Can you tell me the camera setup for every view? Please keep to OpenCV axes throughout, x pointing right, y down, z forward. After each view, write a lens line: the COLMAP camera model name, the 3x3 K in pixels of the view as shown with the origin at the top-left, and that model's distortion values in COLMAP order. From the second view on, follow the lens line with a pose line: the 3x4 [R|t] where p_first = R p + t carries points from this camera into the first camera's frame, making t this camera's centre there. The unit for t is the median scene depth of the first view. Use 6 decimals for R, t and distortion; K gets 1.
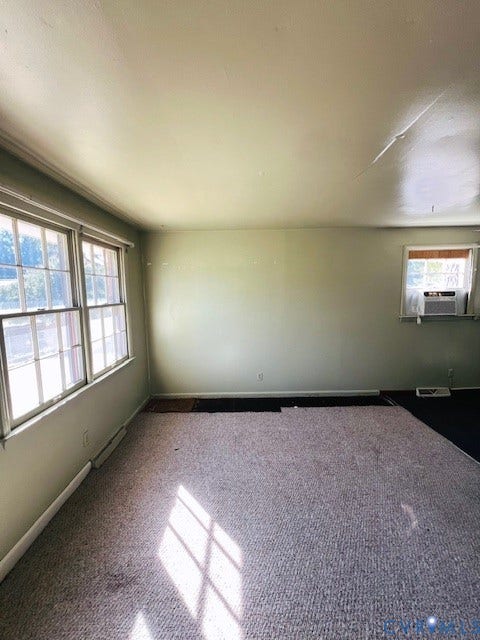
lens RADIAL K [[258.8, 0, 240.0], [0, 258.8, 320.0], [0, 0, 1]] dist [0.000478, 0.000066]
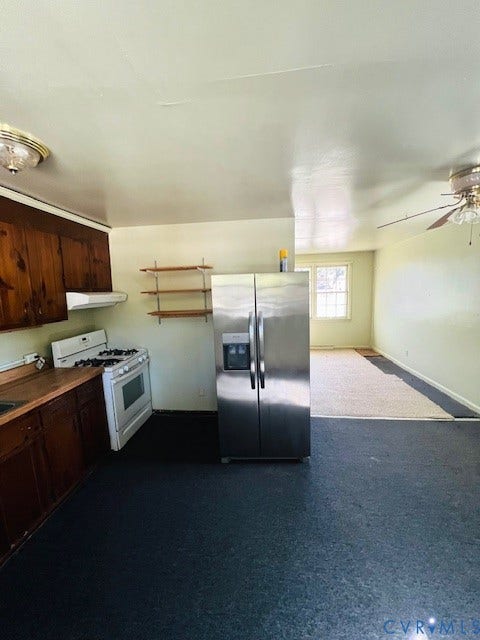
lens RADIAL K [[258.8, 0, 240.0], [0, 258.8, 320.0], [0, 0, 1]] dist [0.000478, 0.000066]
pose [[-0.101491, 0.138376, -0.985166, 1.729925], [-0.075495, 0.986352, 0.146320, -0.081511], [0.991968, 0.089225, -0.089659, 0.360498]]
